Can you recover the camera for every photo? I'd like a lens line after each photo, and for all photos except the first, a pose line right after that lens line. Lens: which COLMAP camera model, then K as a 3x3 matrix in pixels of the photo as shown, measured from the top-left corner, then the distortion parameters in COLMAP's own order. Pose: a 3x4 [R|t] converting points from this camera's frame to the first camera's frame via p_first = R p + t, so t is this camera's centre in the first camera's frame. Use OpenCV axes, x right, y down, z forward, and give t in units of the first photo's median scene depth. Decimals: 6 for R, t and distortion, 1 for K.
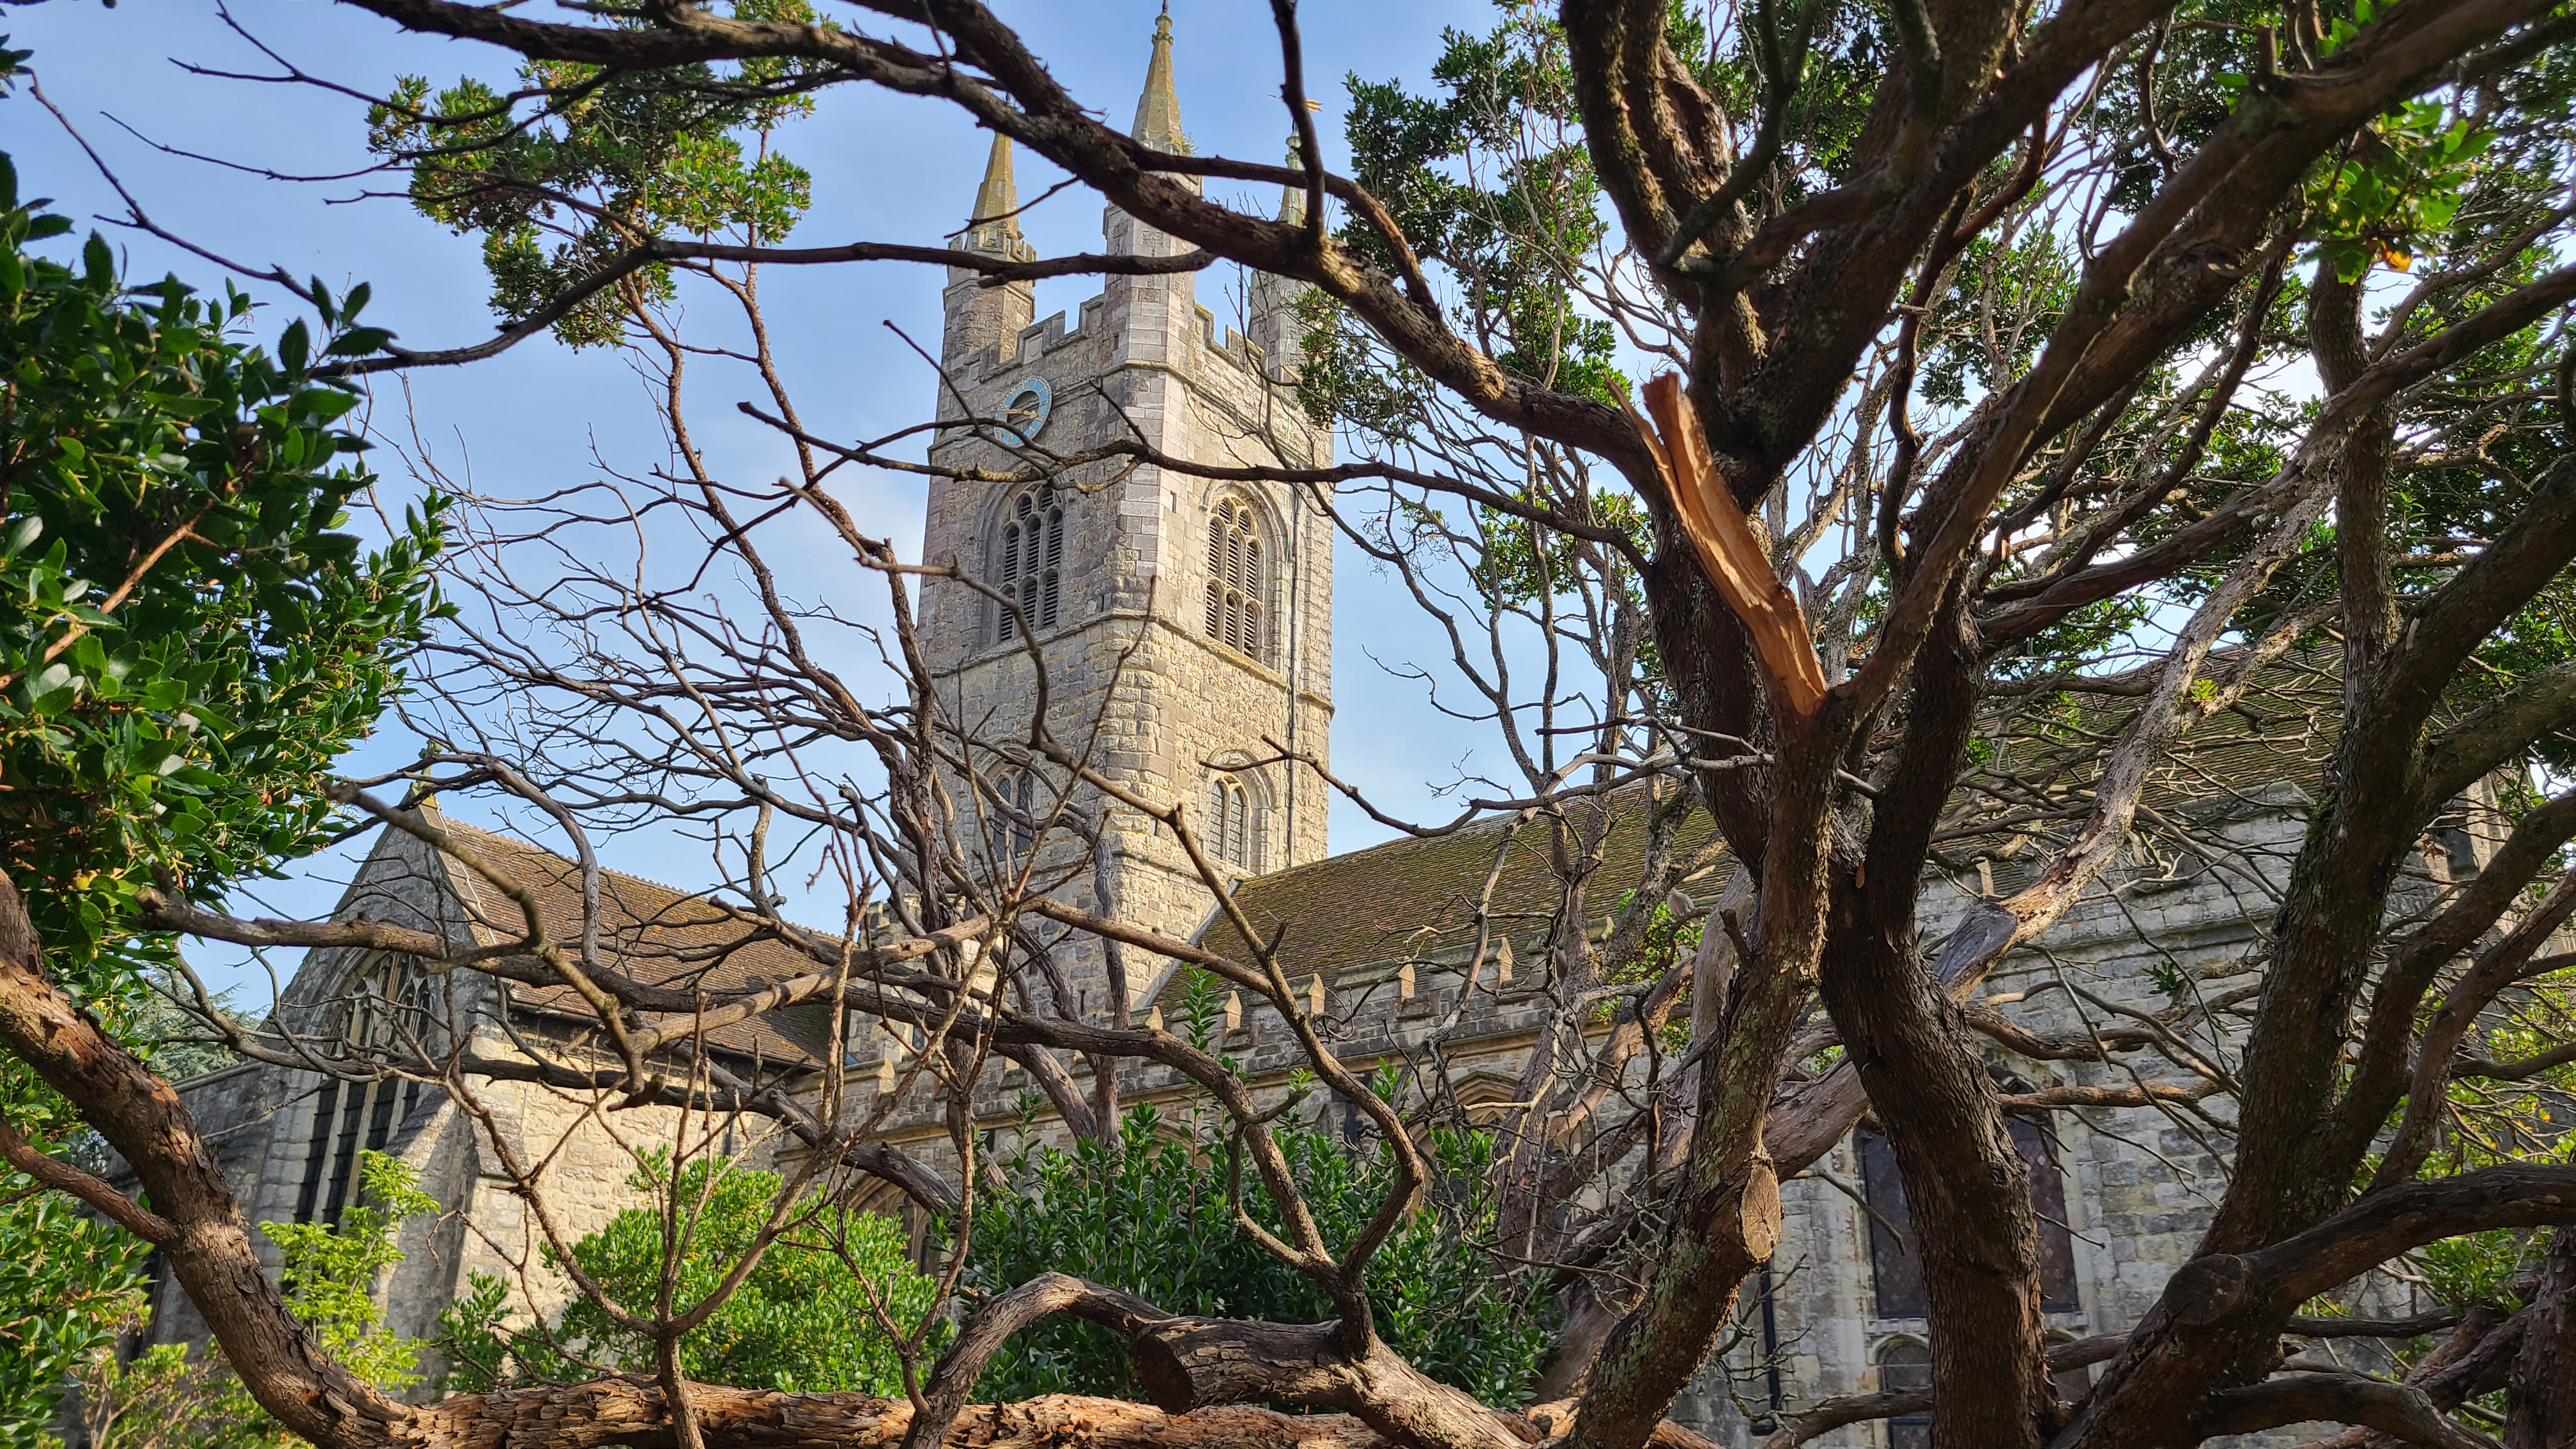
lens RADIAL K [[1885.7, 0, 1283.5], [0, 1885.7, 719.4], [0, 0, 1]] dist [0.000664, 0.000853]
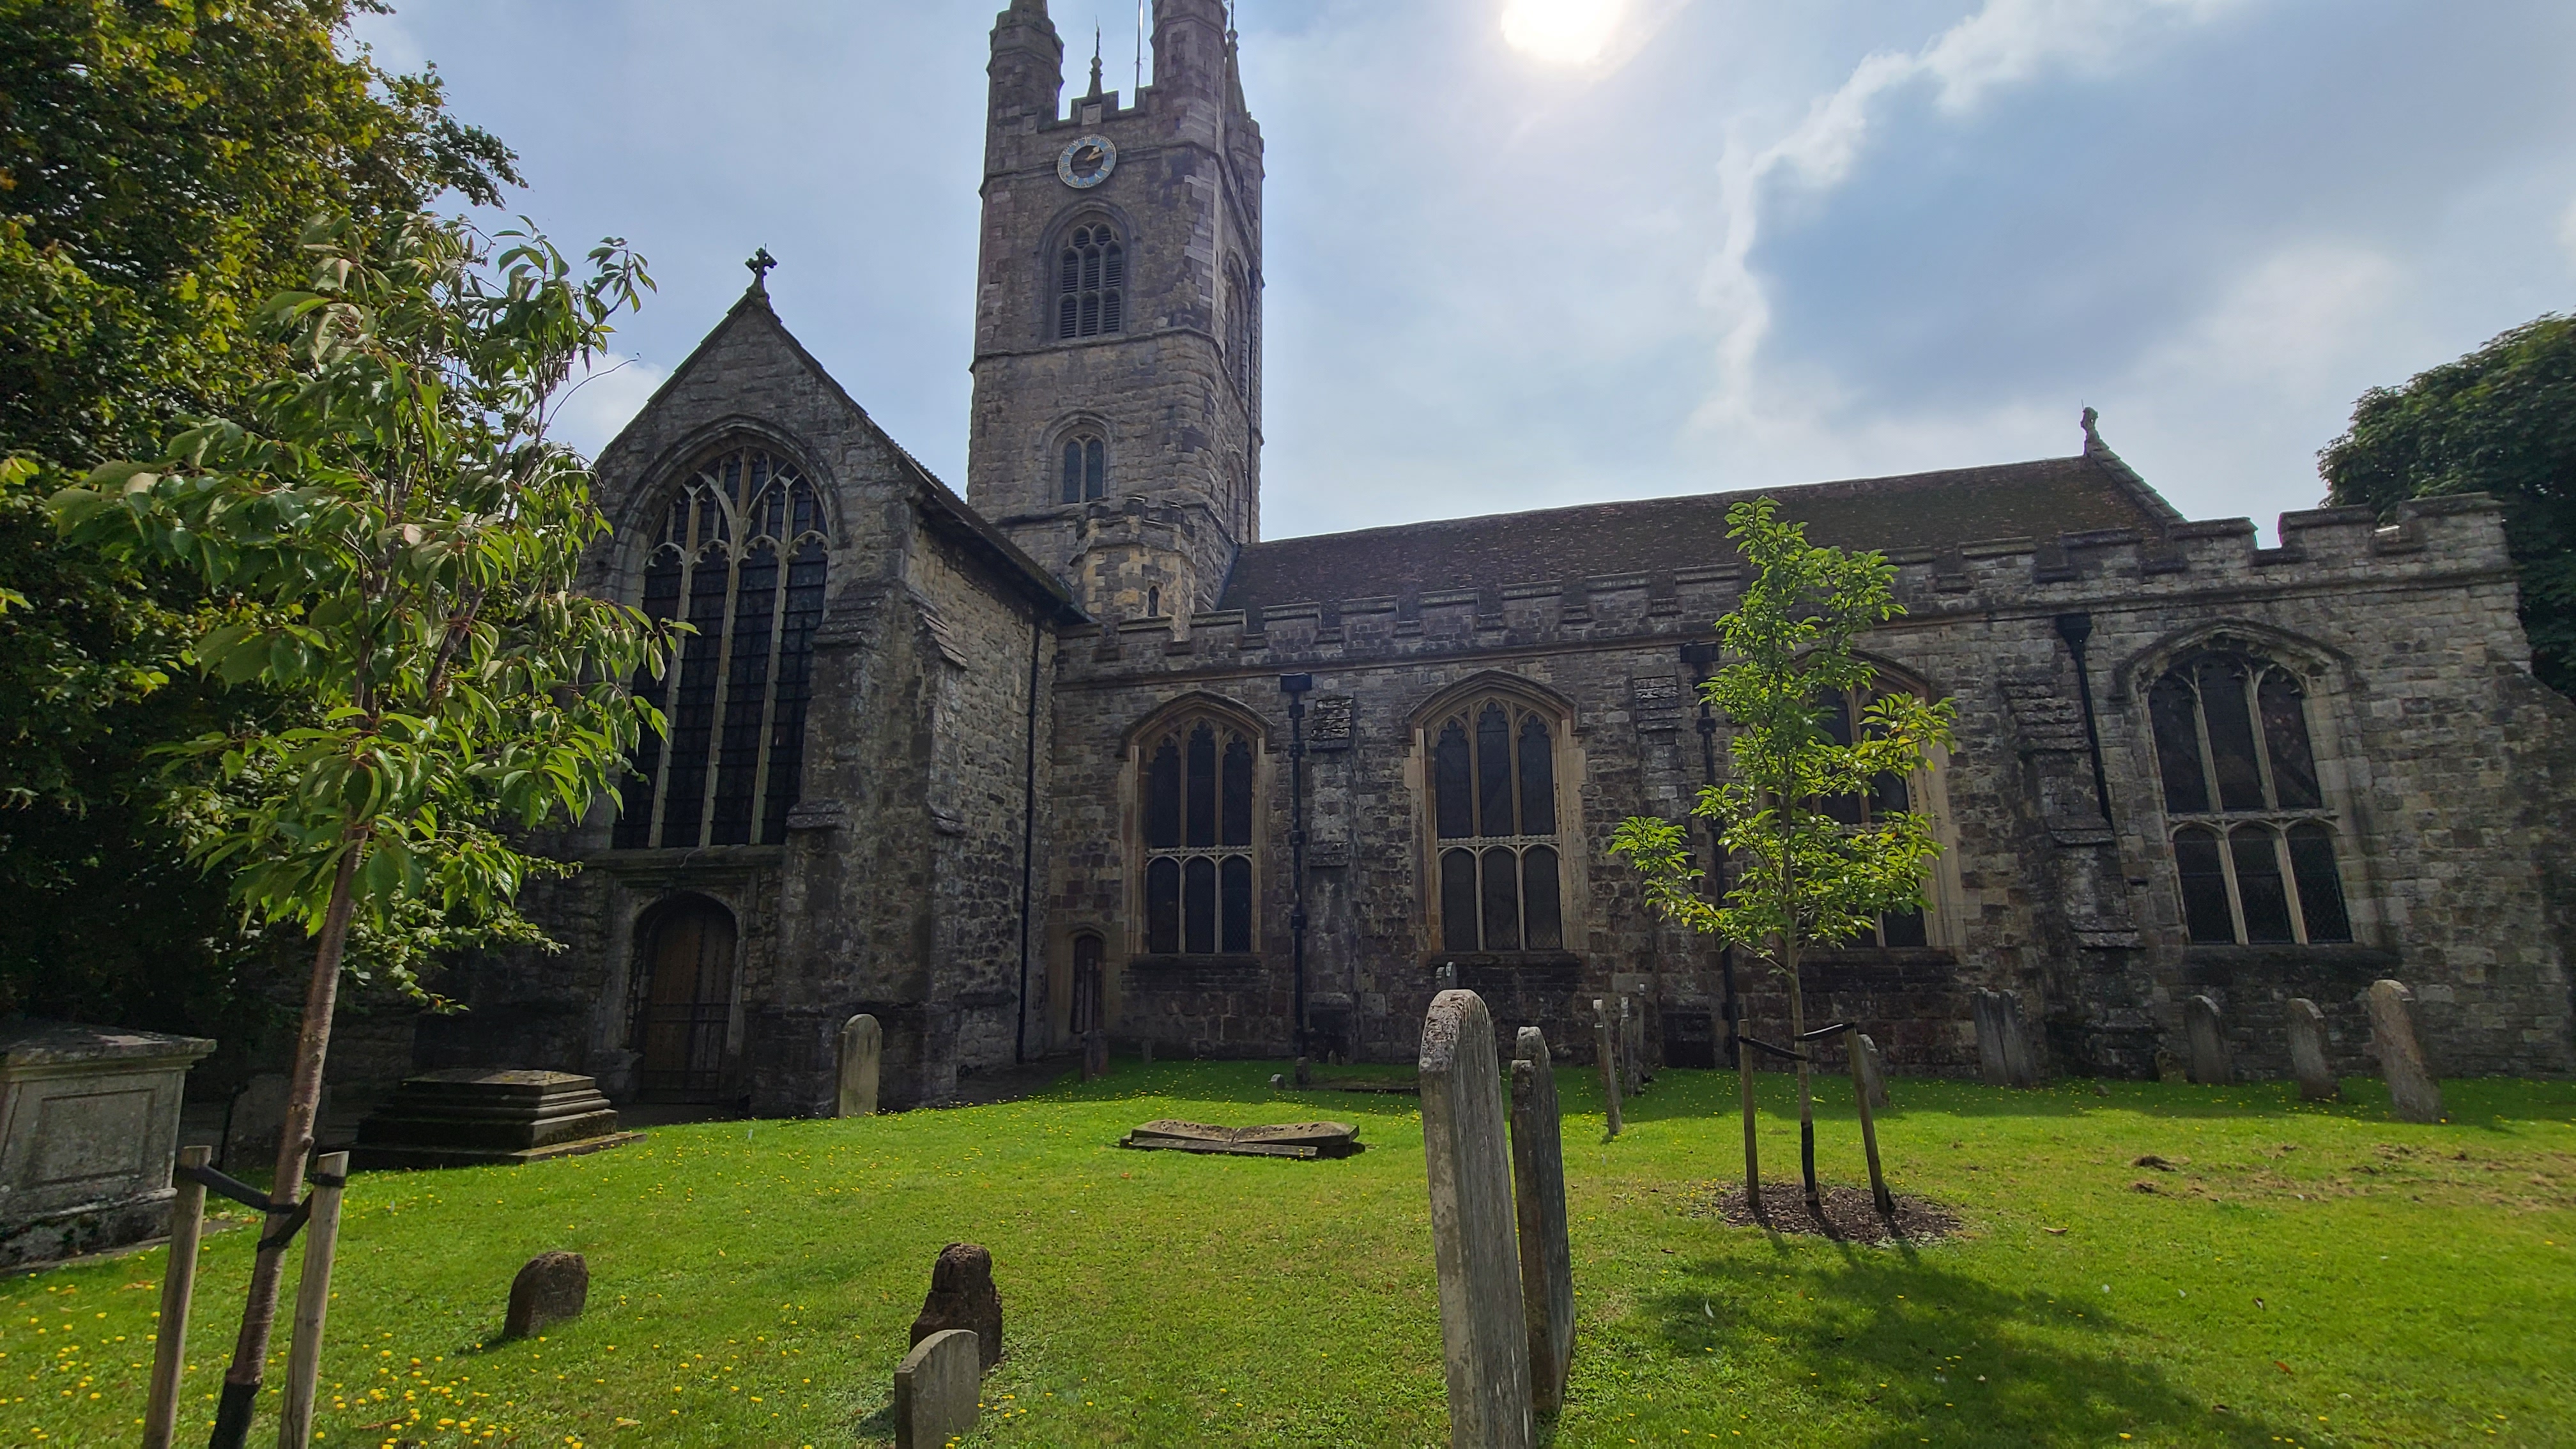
lens RADIAL K [[1032.1, 0, 1289.5], [0, 1032.1, 730.4], [0, 0, 1]] dist [-0.001233, -0.000118]
pose [[0.897889, 0.071914, 0.434308, -0.305361], [-0.145601, 0.979556, 0.138818, 0.105149], [-0.415446, -0.187879, 0.890004, 0.247166]]
